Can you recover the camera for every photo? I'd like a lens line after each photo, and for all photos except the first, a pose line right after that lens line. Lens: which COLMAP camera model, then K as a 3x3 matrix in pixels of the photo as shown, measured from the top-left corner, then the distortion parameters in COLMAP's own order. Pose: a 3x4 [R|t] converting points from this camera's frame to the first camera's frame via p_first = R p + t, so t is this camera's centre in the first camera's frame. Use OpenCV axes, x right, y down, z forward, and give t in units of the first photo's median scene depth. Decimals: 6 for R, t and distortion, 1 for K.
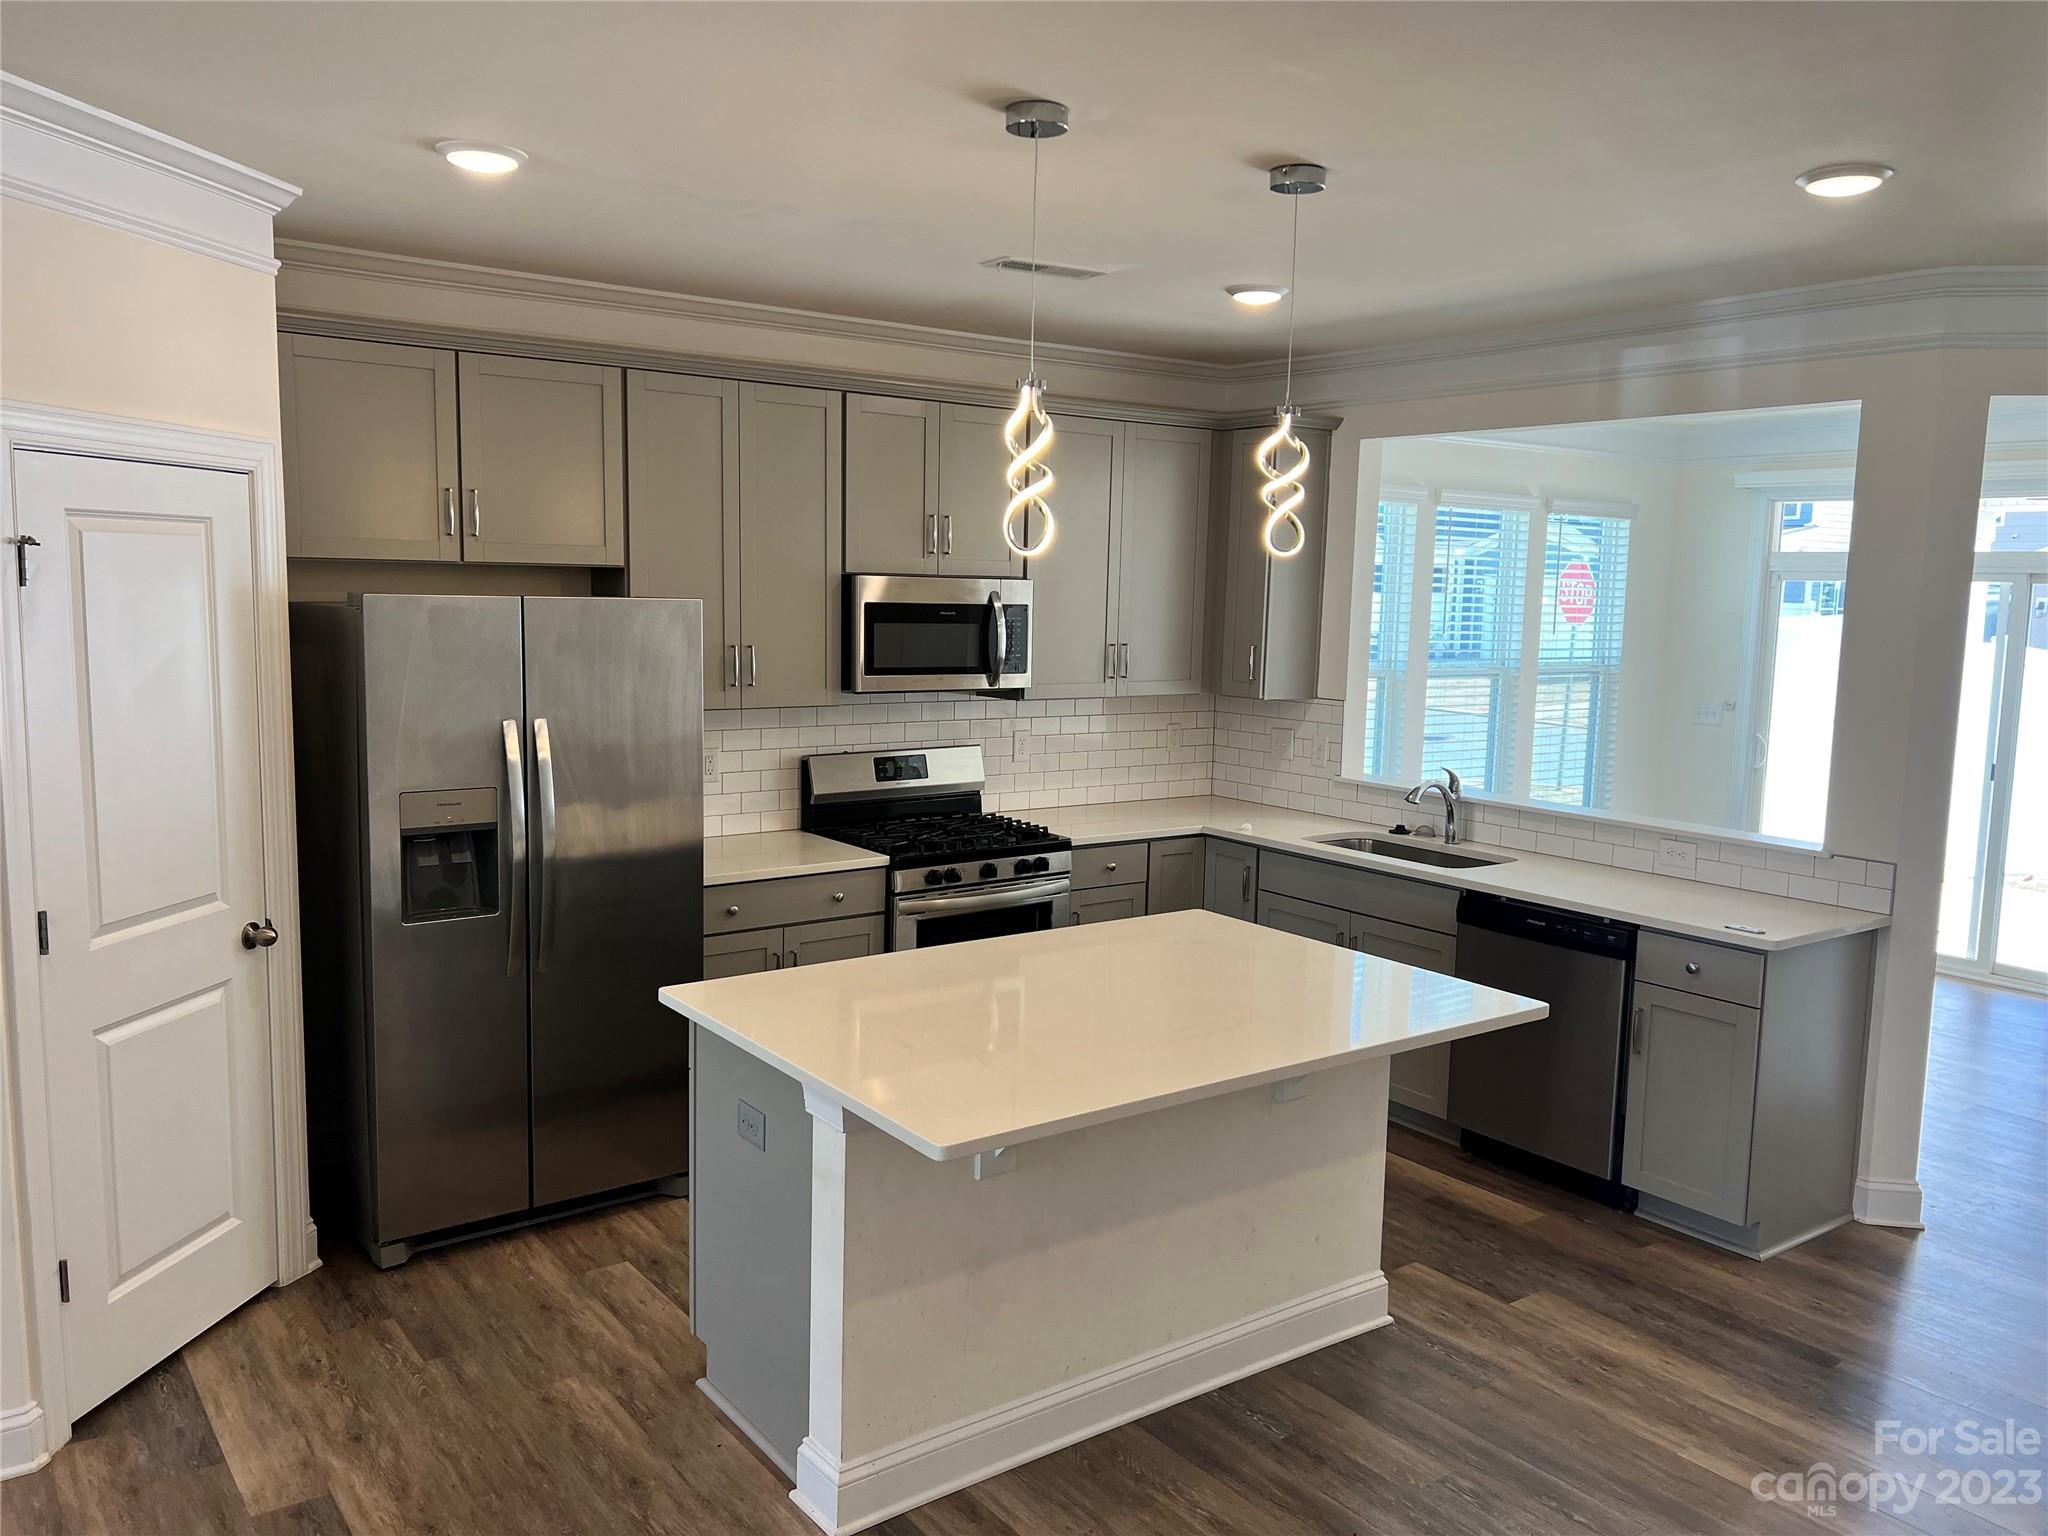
lens RADIAL K [[1534.2, 0, 1018.4], [0, 1534.2, 766.8], [0, 0, 1]] dist [0.068139, -0.077123]
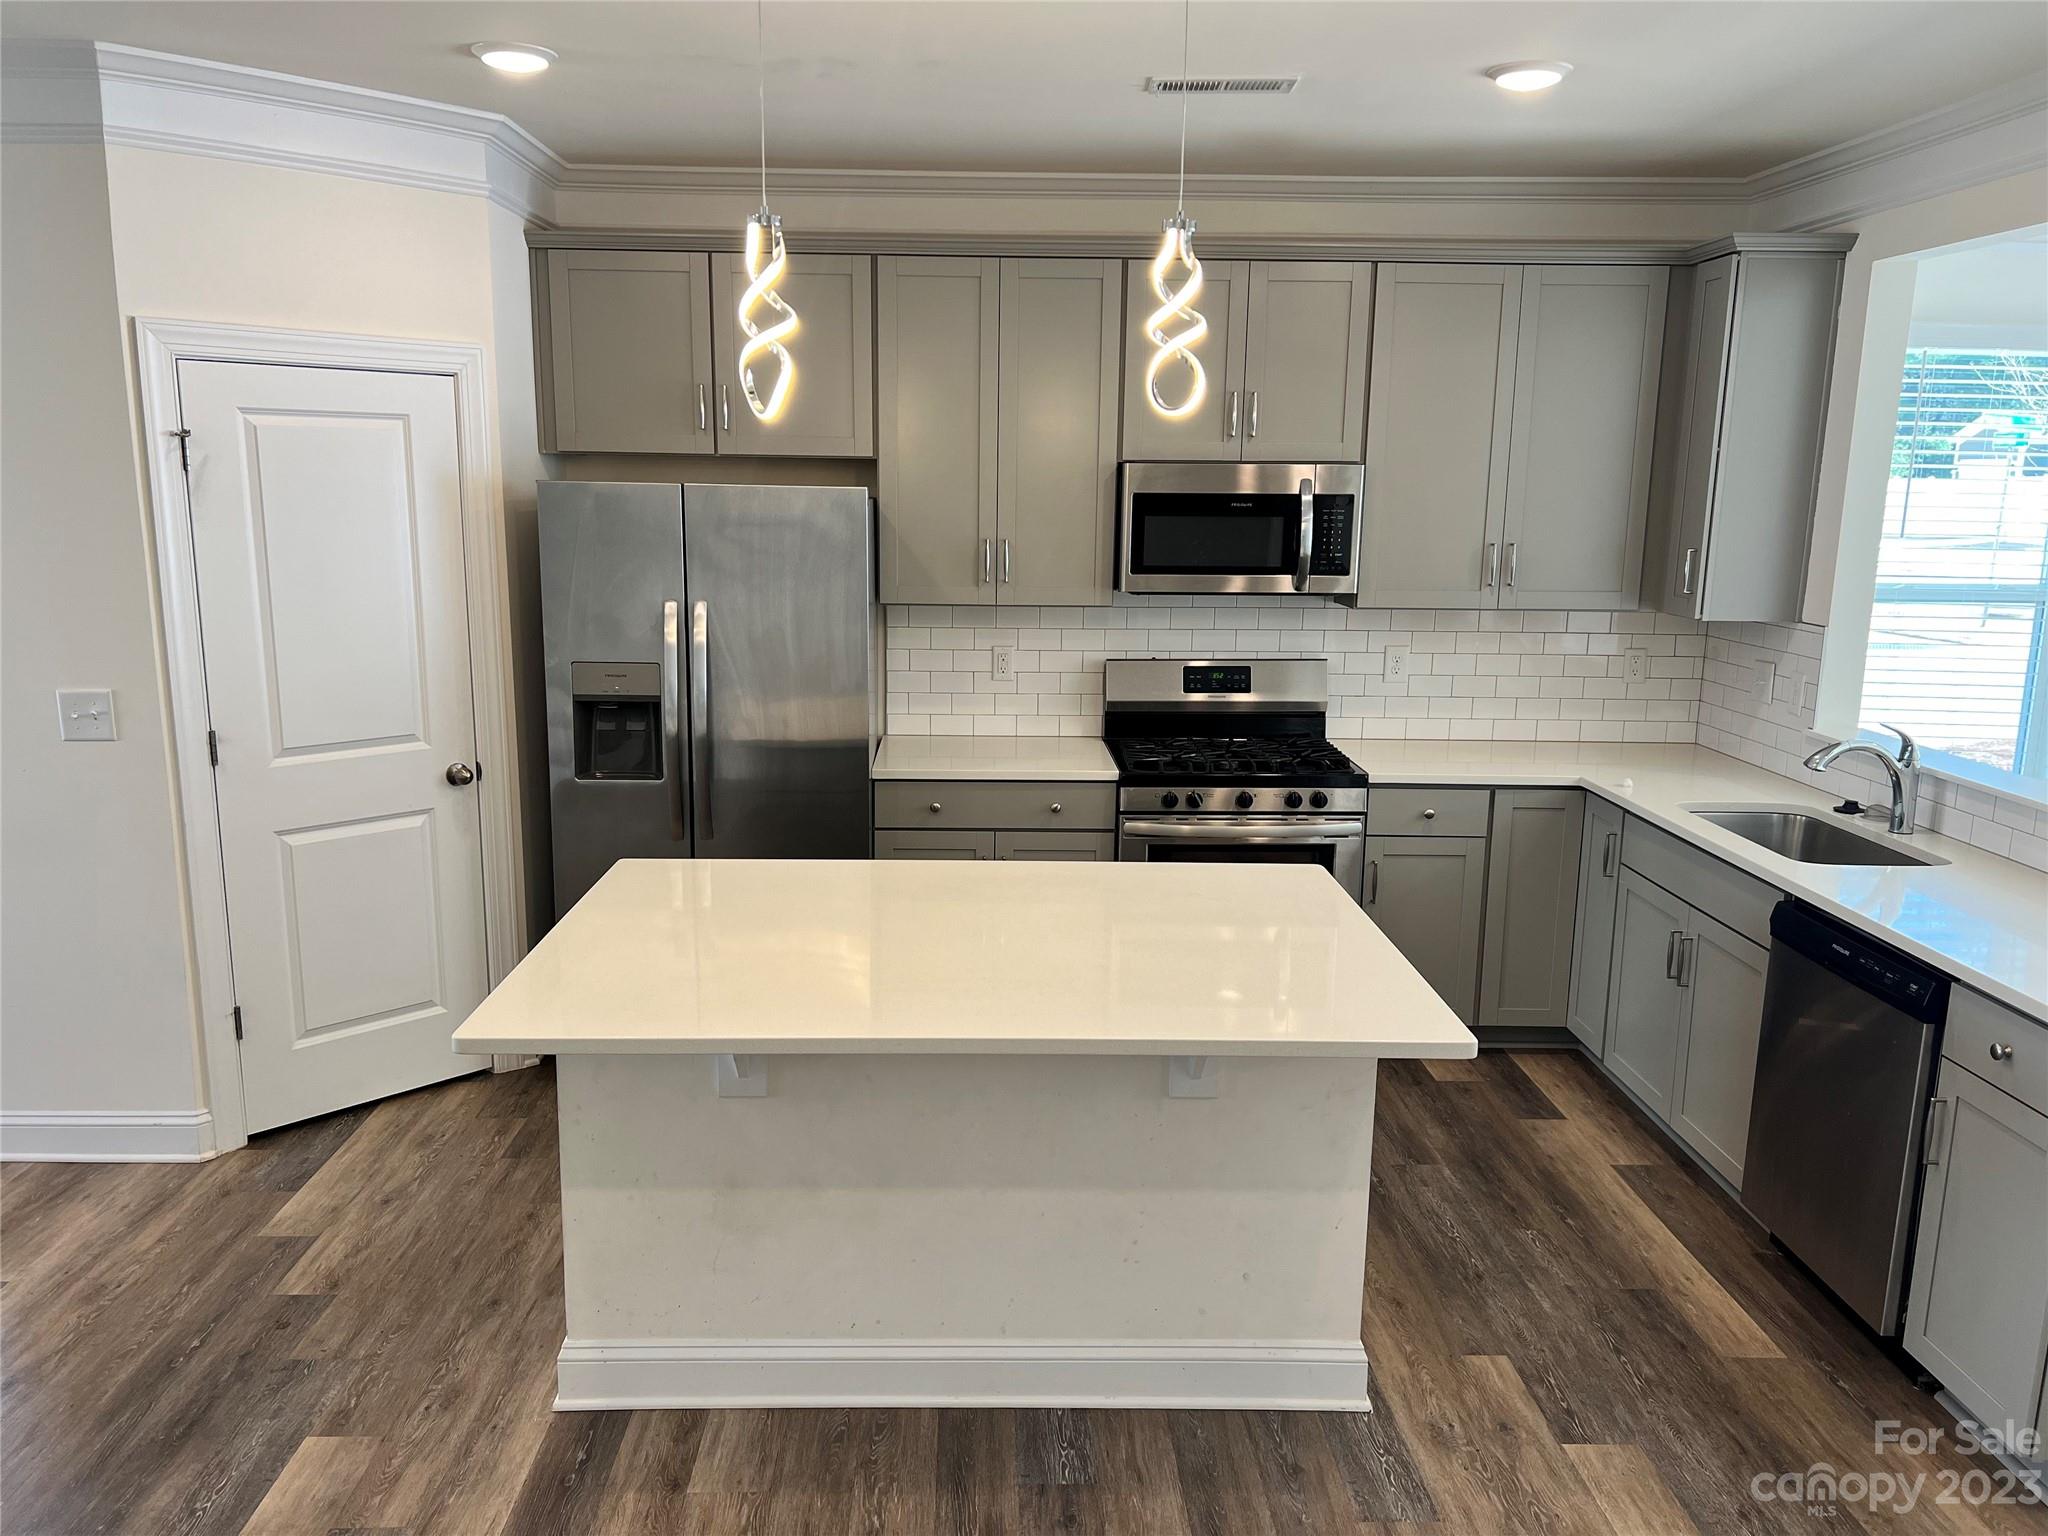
lens RADIAL K [[1534.2, 0, 1011.2], [0, 1534.2, 780.8], [0, 0, 1]] dist [0.068139, -0.077123]
pose [[0.820600, 0.098957, -0.562870, 0.434223], [-0.063672, 0.994594, 0.082030, -0.008259], [0.567944, -0.031475, 0.822465, 0.230119]]
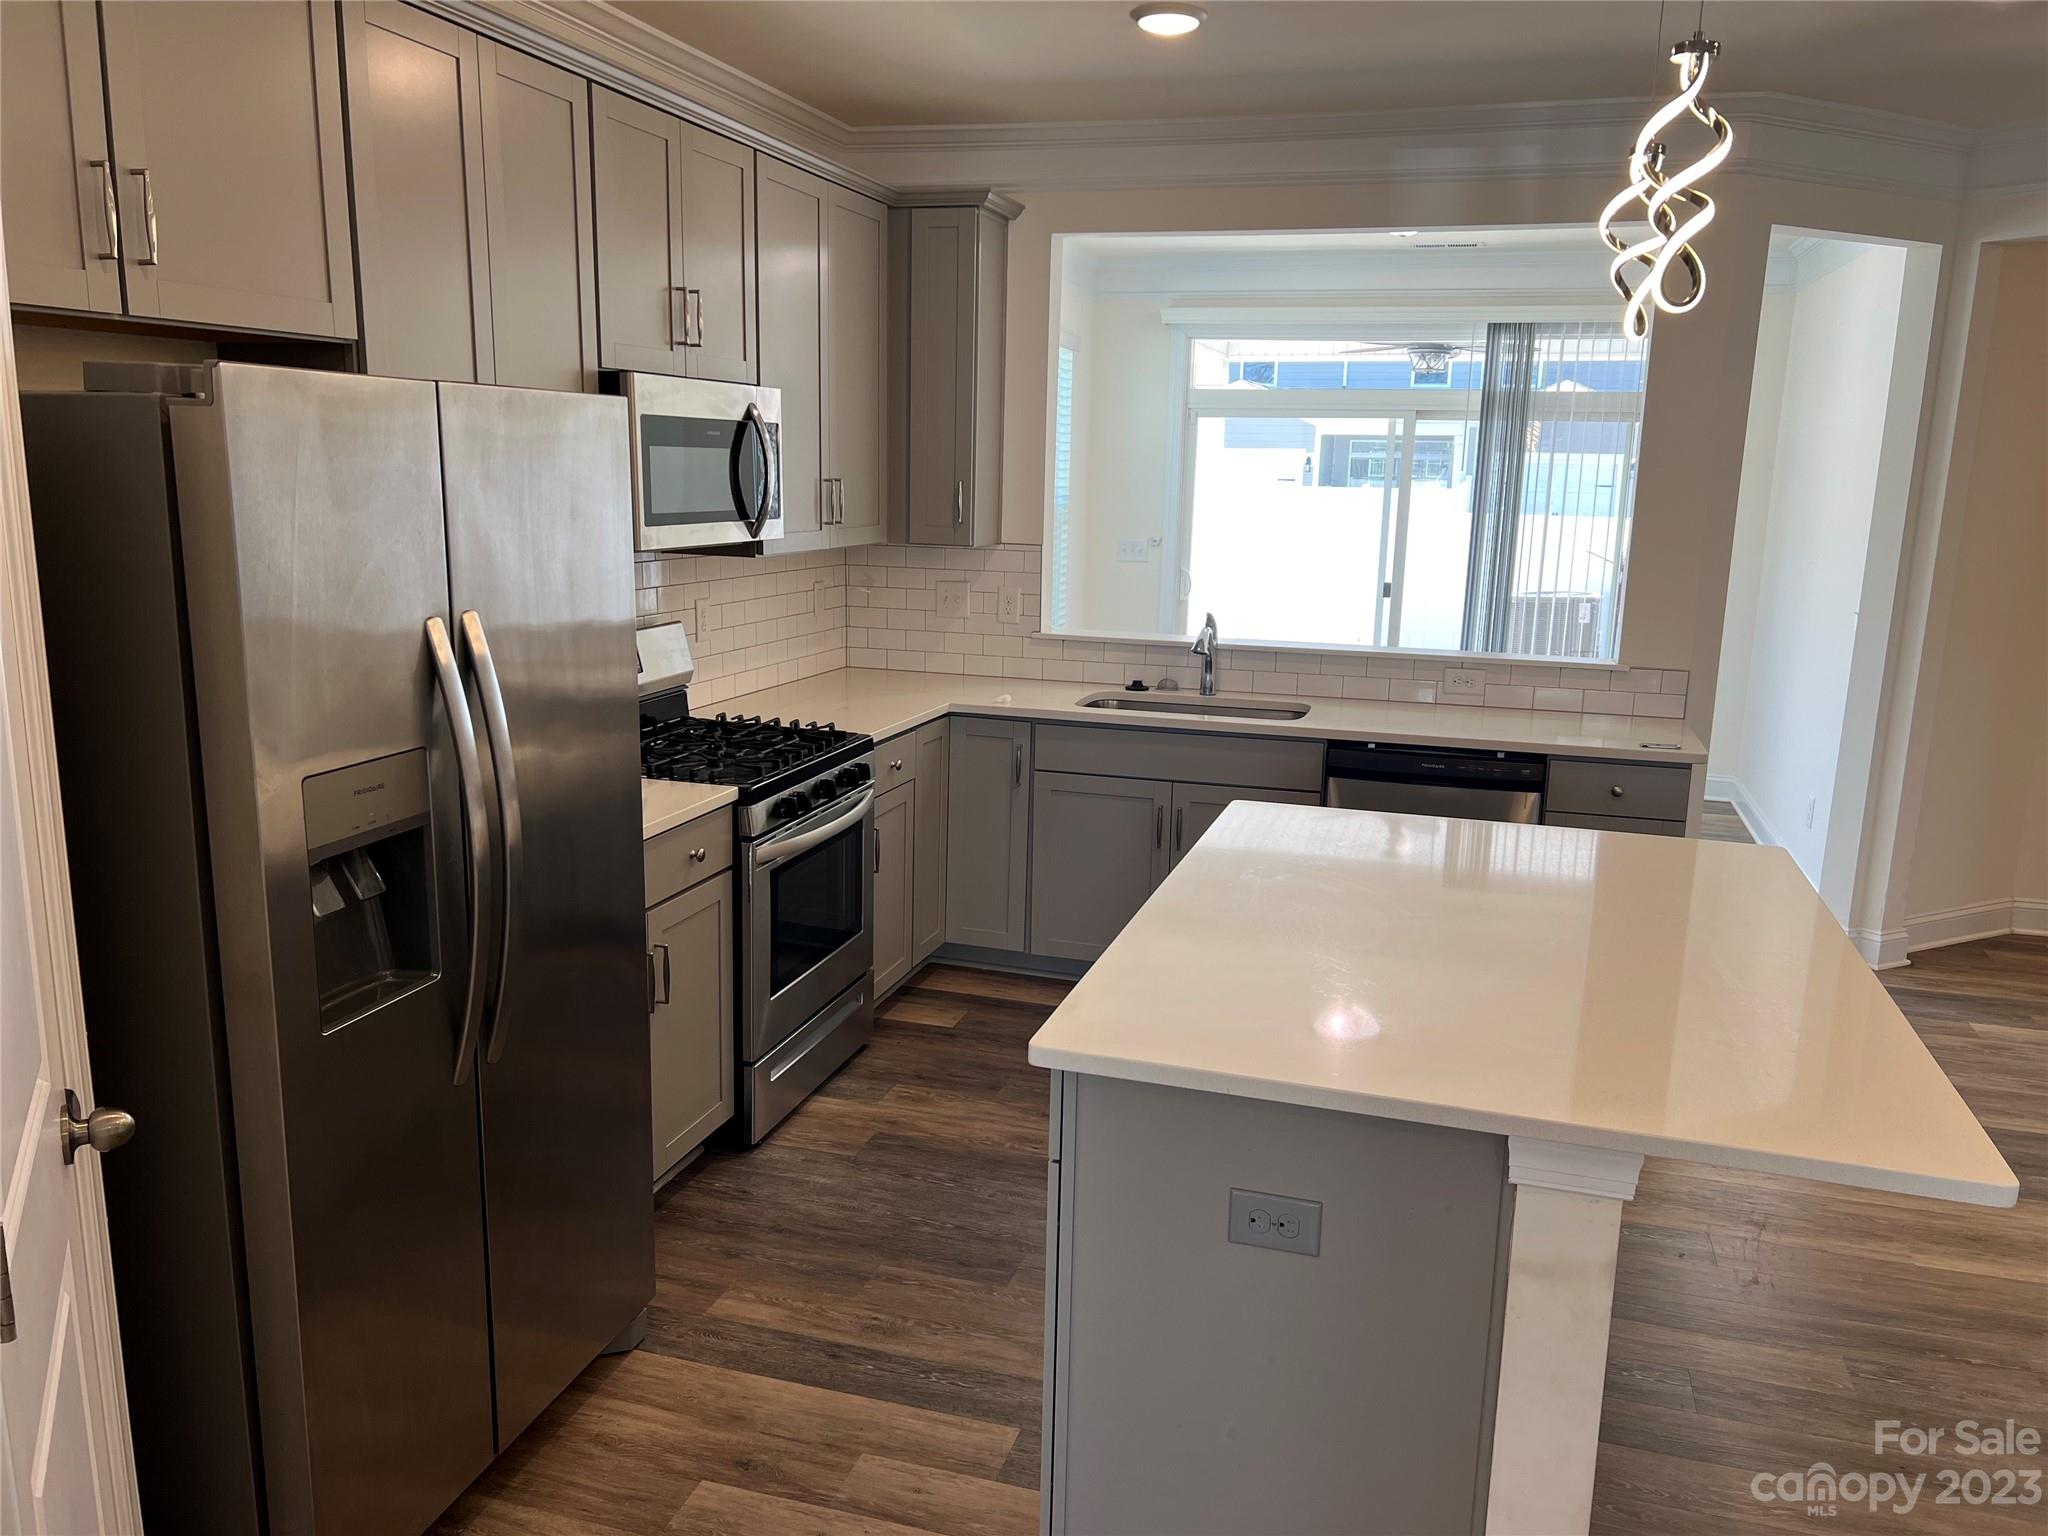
lens RADIAL K [[1534.2, 0, 1022.5], [0, 1534.2, 783.0], [0, 0, 1]] dist [0.068139, -0.077123]
pose [[0.803706, -0.126485, 0.581428, -0.439923], [0.066480, 0.990116, 0.123498, -0.024018], [-0.591301, -0.060603, 0.804170, 0.406830]]
